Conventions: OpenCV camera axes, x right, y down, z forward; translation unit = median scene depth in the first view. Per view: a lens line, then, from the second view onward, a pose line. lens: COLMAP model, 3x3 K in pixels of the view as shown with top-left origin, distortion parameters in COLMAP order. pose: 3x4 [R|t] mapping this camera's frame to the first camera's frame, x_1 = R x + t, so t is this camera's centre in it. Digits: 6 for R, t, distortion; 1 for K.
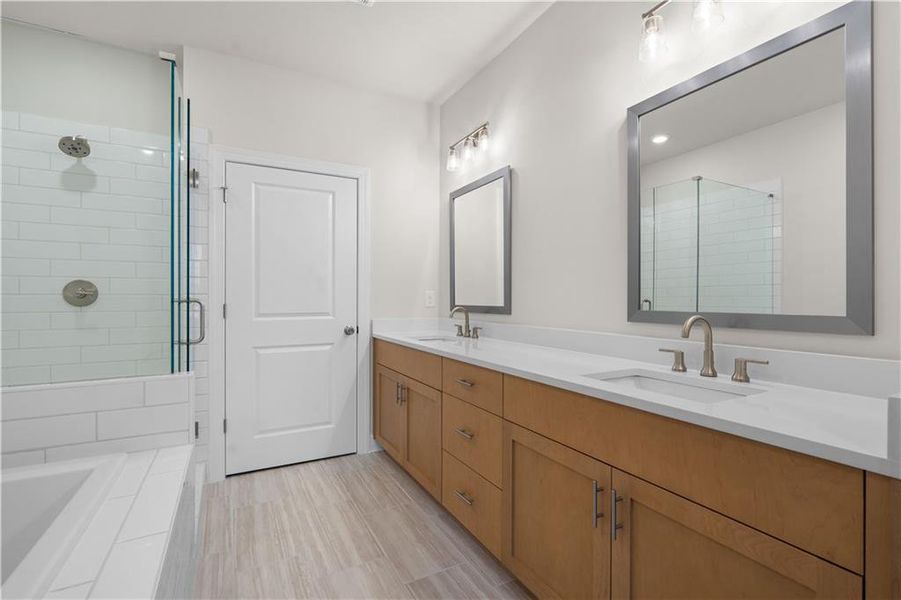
lens RADIAL K [[407.6, 0, 448.2], [0, 407.6, 295.6], [0, 0, 1]] dist [-0.003345, 0.001686]
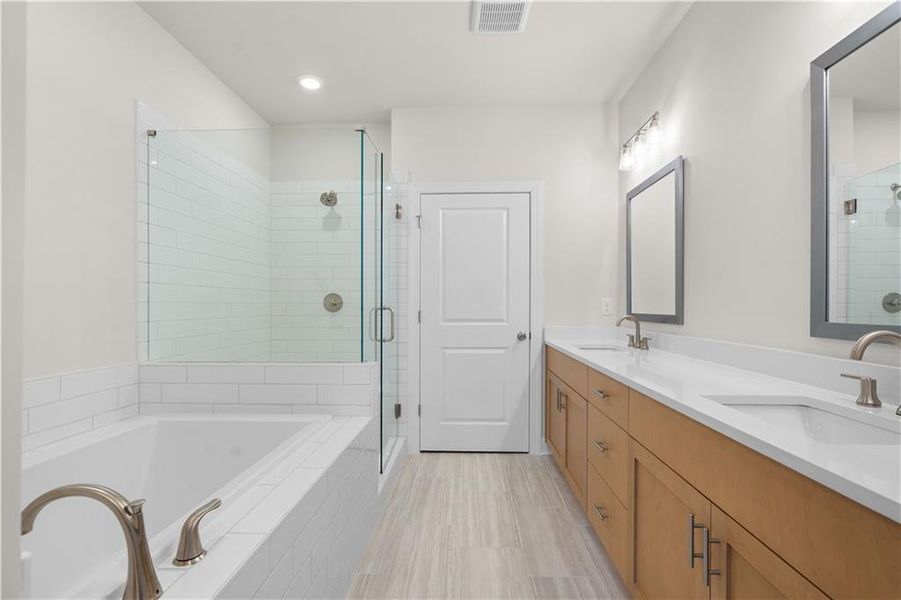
lens RADIAL K [[407.6, 0, 457.3], [0, 407.6, 303.1], [0, 0, 1]] dist [-0.003345, 0.001686]
pose [[0.866441, -0.003681, -0.499266, 0.171623], [0.004261, 0.999991, 0.000022, -0.002094], [0.499261, -0.002147, 0.866449, -0.006587]]
